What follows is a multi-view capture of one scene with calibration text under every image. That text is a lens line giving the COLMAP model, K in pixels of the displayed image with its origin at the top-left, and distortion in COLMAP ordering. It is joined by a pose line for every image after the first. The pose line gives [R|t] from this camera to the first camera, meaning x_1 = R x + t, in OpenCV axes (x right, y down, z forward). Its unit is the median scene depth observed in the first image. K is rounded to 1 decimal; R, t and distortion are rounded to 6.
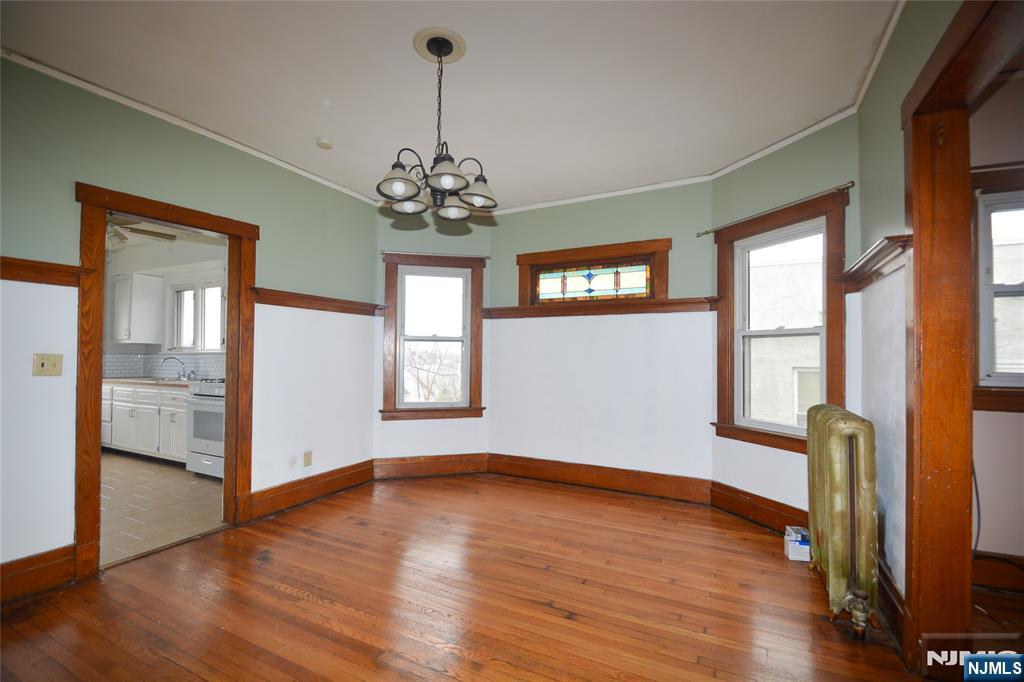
lens RADIAL K [[463.1, 0, 511.6], [0, 463.1, 343.2], [0, 0, 1]] dist [0.000875, -0.003883]
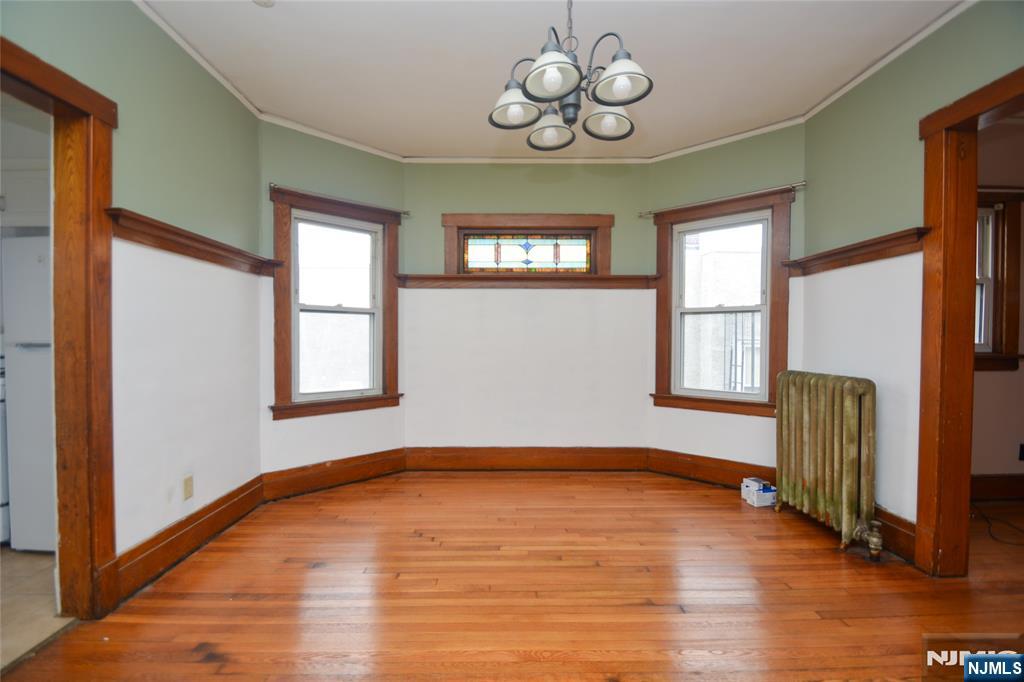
lens RADIAL K [[463.1, 0, 507.0], [0, 463.1, 344.1], [0, 0, 1]] dist [0.000875, -0.003883]
pose [[0.879032, -0.009026, 0.476677, -0.355269], [-0.009382, 0.999300, 0.036223, 0.021133], [-0.476670, -0.036313, 0.878332, 0.221466]]
